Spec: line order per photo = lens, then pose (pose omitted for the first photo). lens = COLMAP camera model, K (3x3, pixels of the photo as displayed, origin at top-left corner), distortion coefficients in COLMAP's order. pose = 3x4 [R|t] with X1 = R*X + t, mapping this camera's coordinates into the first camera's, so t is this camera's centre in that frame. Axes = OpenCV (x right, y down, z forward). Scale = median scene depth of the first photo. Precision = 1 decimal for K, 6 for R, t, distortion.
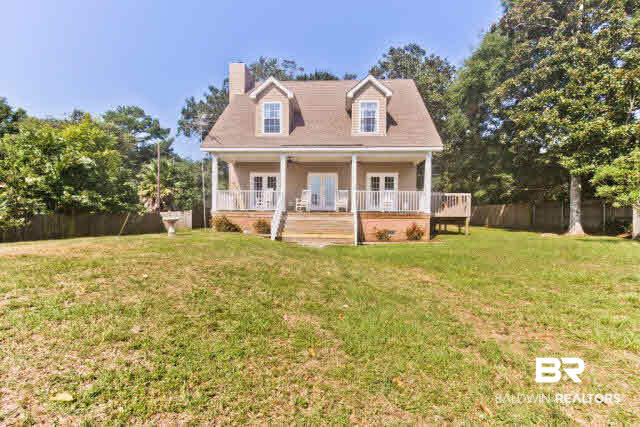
lens RADIAL K [[246.2, 0, 320.0], [0, 246.2, 213.5], [0, 0, 1]] dist [-0.001013, -0.000033]
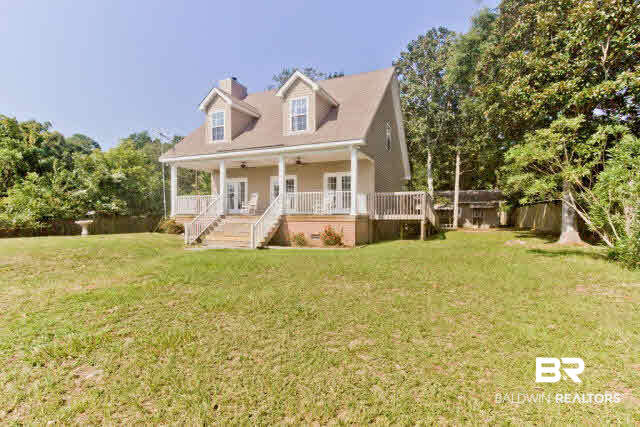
lens RADIAL K [[294.5, 0, 318.8], [0, 294.5, 217.9], [0, 0, 1]] dist [0.001703, 0.000602]
pose [[0.942472, -0.004208, -0.334260, 0.483510], [0.002701, 0.999984, -0.004971, 0.009634], [0.334275, 0.003782, 0.942468, -0.033635]]
